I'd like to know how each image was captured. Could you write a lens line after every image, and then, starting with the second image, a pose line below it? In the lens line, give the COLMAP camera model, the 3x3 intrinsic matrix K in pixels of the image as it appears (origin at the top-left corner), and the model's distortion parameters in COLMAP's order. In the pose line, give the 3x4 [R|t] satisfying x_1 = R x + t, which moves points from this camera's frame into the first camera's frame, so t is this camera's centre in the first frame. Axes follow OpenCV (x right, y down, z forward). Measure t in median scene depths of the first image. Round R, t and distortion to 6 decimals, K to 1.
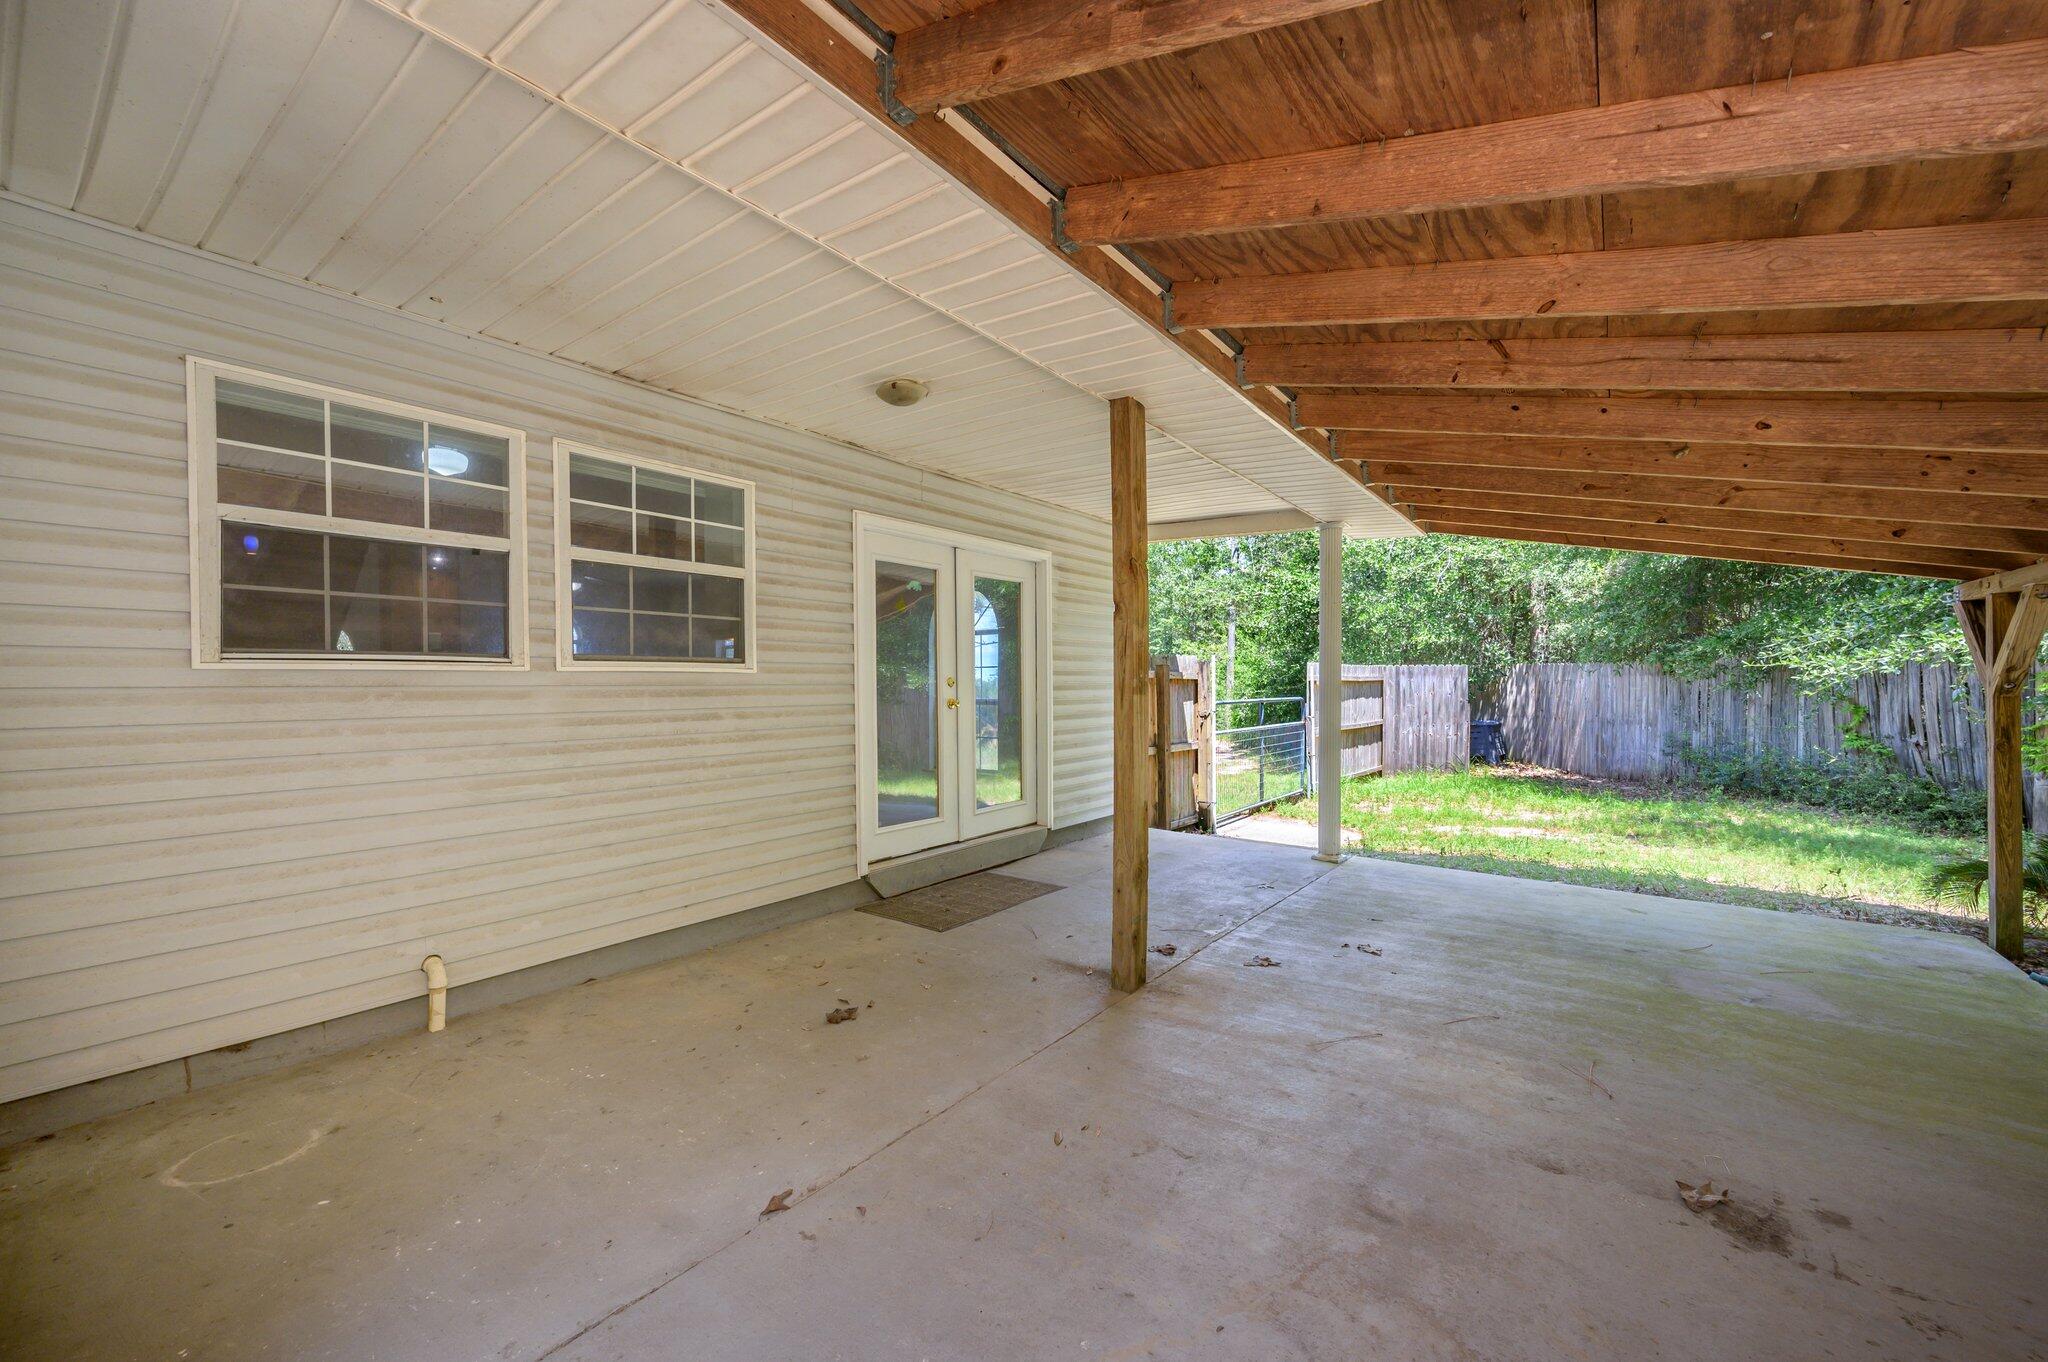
lens RADIAL K [[807.9, 0, 1023.7], [0, 807.9, 685.9], [0, 0, 1]] dist [0.002861, -0.000743]
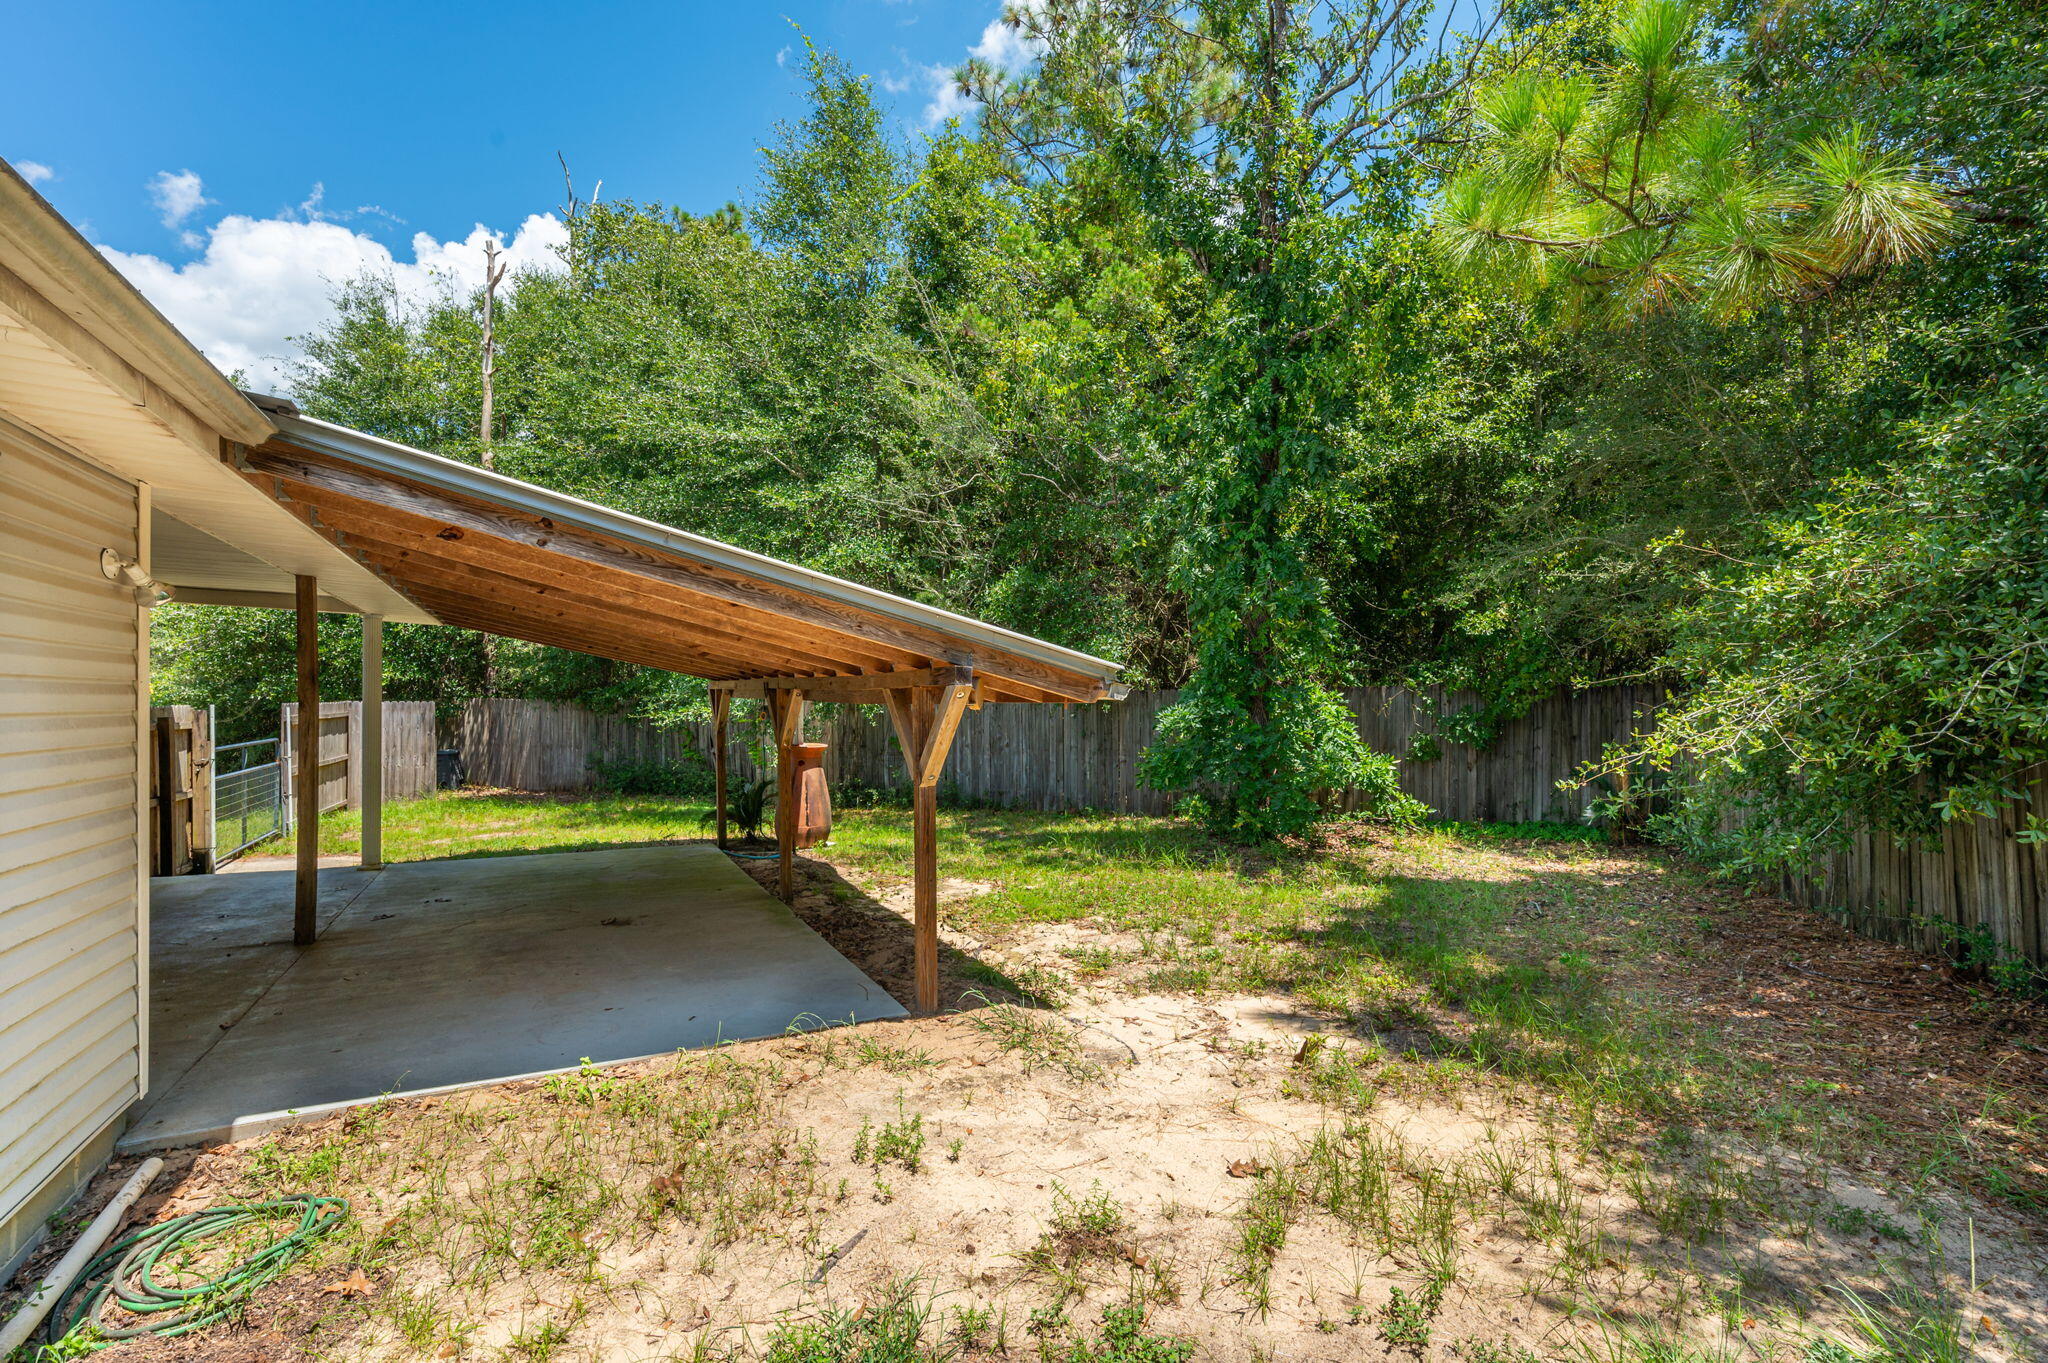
lens RADIAL K [[895.8, 0, 1023.5], [0, 895.8, 687.5], [0, 0, 1]] dist [-0.000081, -0.000030]
pose [[0.428716, 0.011202, 0.903370, -0.269725], [0.000982, 0.999917, -0.012865, -0.034086], [-0.903439, 0.006403, 0.428669, -0.326022]]
